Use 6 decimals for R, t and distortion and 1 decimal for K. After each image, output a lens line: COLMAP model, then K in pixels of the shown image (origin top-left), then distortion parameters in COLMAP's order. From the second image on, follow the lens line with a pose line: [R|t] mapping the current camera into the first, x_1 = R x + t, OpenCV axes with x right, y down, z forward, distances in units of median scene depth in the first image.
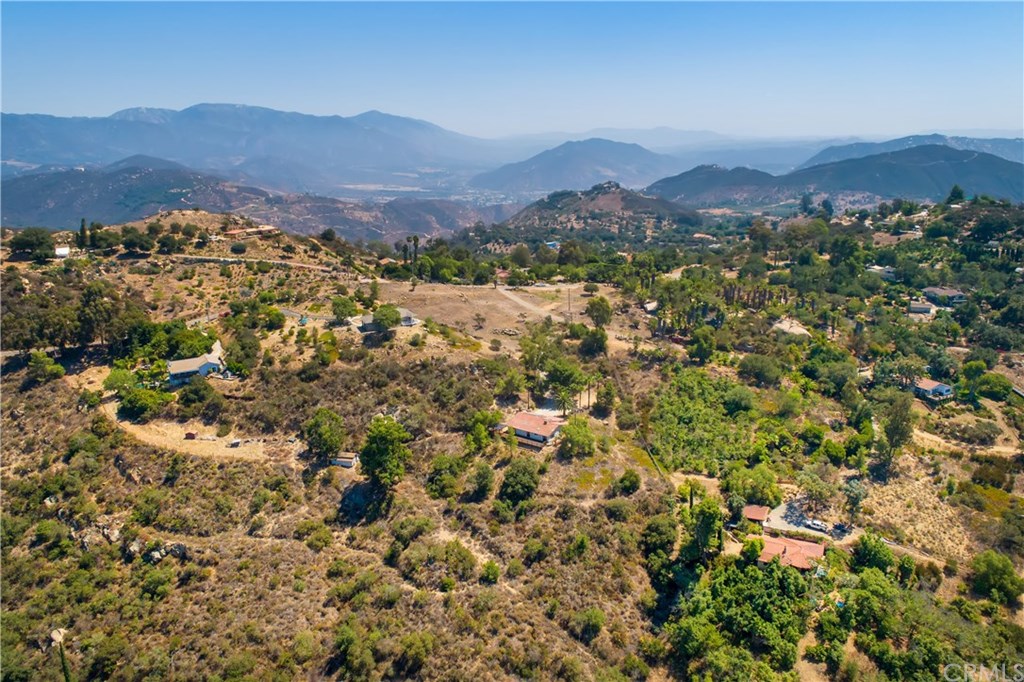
lens RADIAL K [[675.3, 0, 511.1], [0, 675.3, 343.1], [0, 0, 1]] dist [-0.000533, 0.003197]
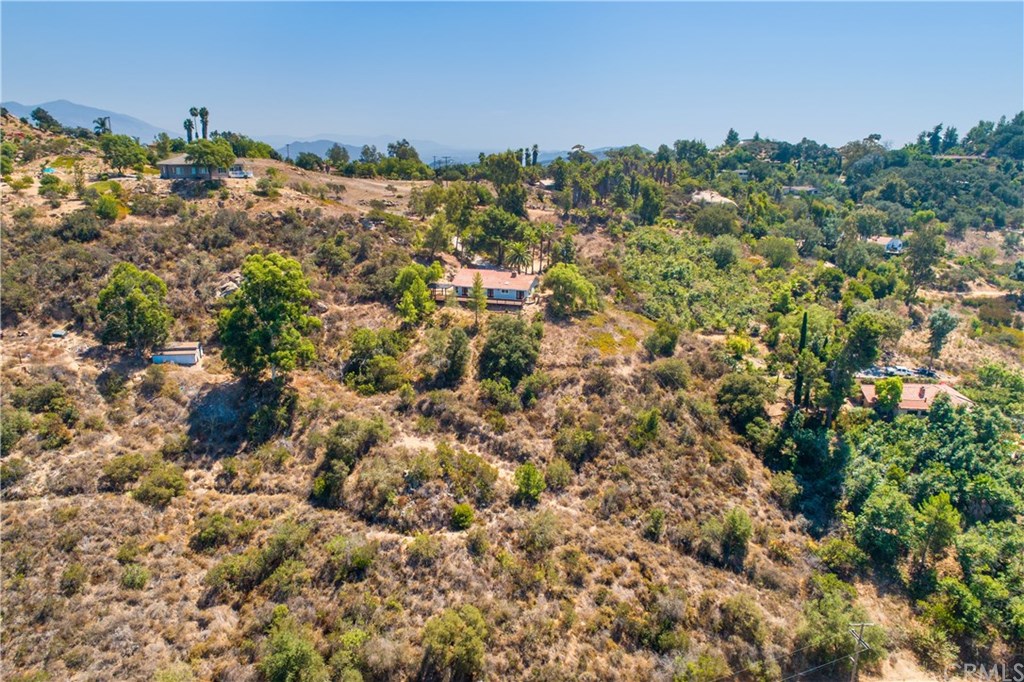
lens RADIAL K [[675.3, 0, 510.2], [0, 675.3, 335.0], [0, 0, 1]] dist [-0.000533, 0.003197]
pose [[0.935909, -0.062769, 0.346604, -0.205581], [0.060904, 0.998011, 0.016282, 0.185207], [-0.346937, 0.005871, 0.937870, 0.433313]]
